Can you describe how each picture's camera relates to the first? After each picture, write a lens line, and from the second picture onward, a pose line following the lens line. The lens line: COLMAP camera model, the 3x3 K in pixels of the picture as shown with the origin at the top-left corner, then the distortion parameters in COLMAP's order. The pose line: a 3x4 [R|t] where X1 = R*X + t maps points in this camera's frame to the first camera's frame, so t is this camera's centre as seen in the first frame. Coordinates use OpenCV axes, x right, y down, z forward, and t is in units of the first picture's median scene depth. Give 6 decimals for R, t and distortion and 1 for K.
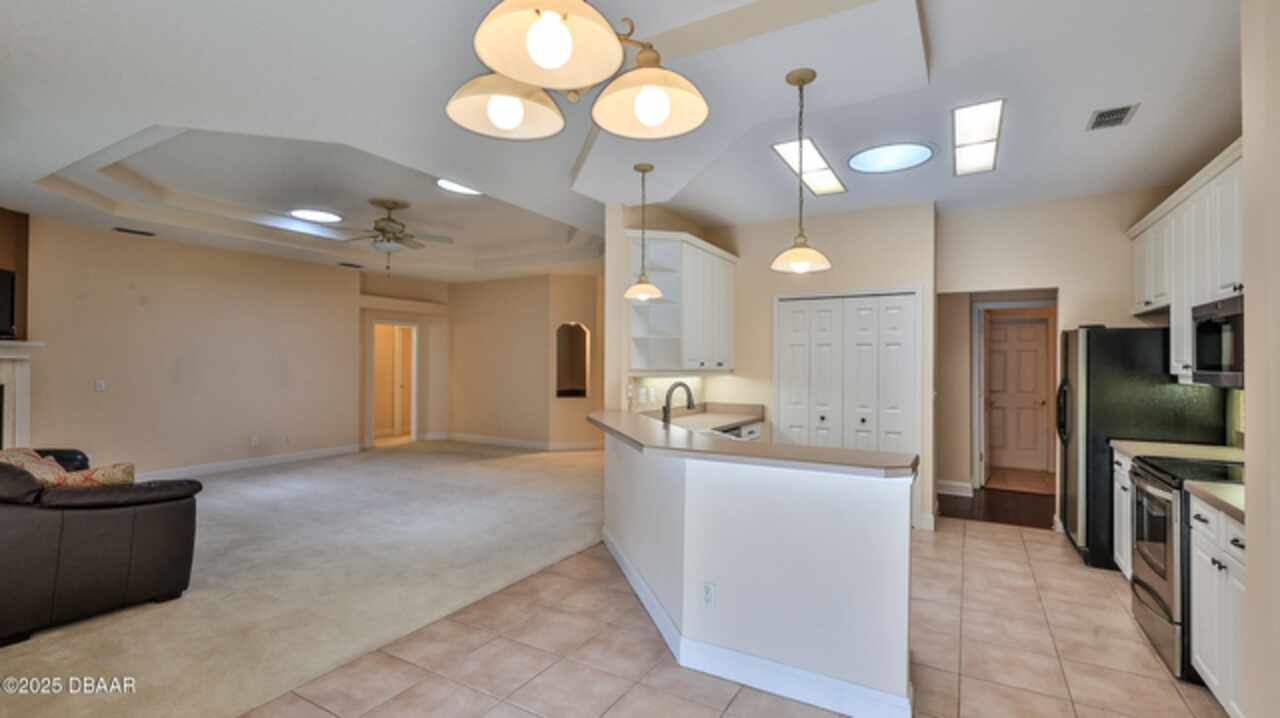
lens RADIAL K [[566.6, 0, 637.4], [0, 566.6, 357.4], [0, 0, 1]] dist [0.000233, 0.000398]
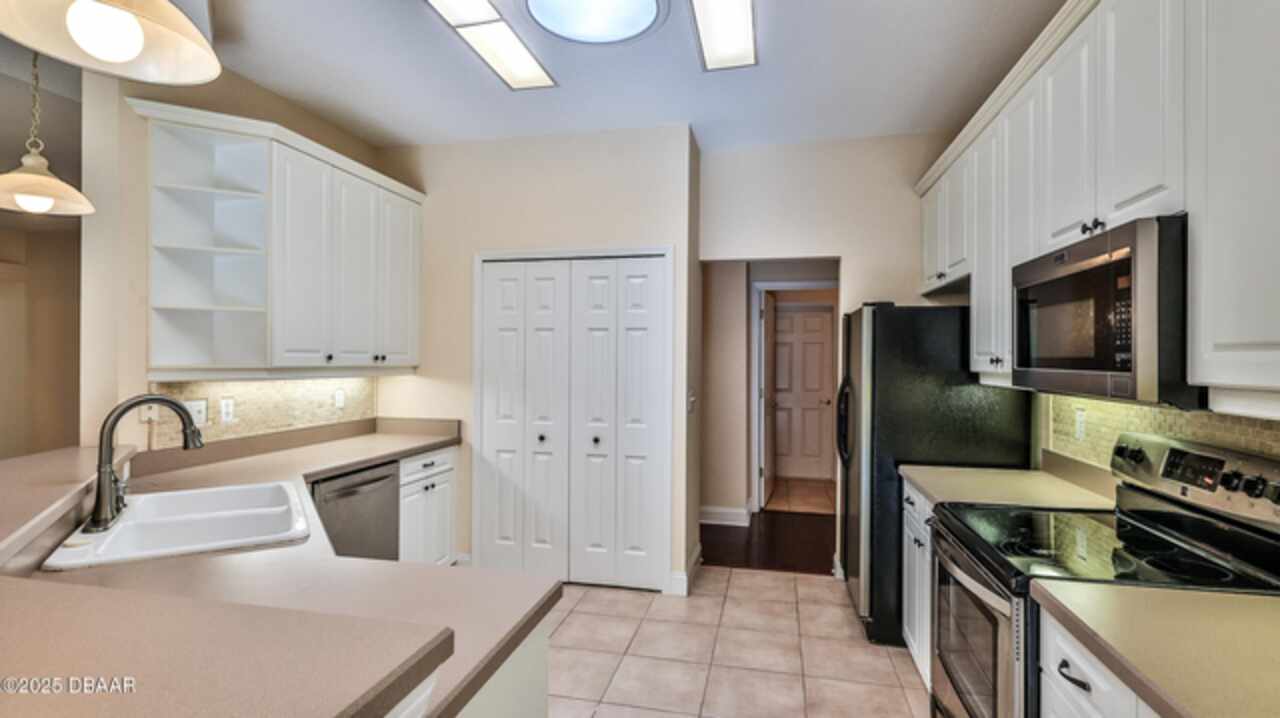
lens RADIAL K [[600.0, 0, 640.0], [0, 600.0, 359.0], [0, 0, 1]] dist [-0.002650, -0.000212]
pose [[0.953434, -0.000558, 0.301600, 0.259494], [-0.002940, 0.999934, 0.011145, 0.005597], [-0.301586, -0.011512, 0.953369, 0.333536]]
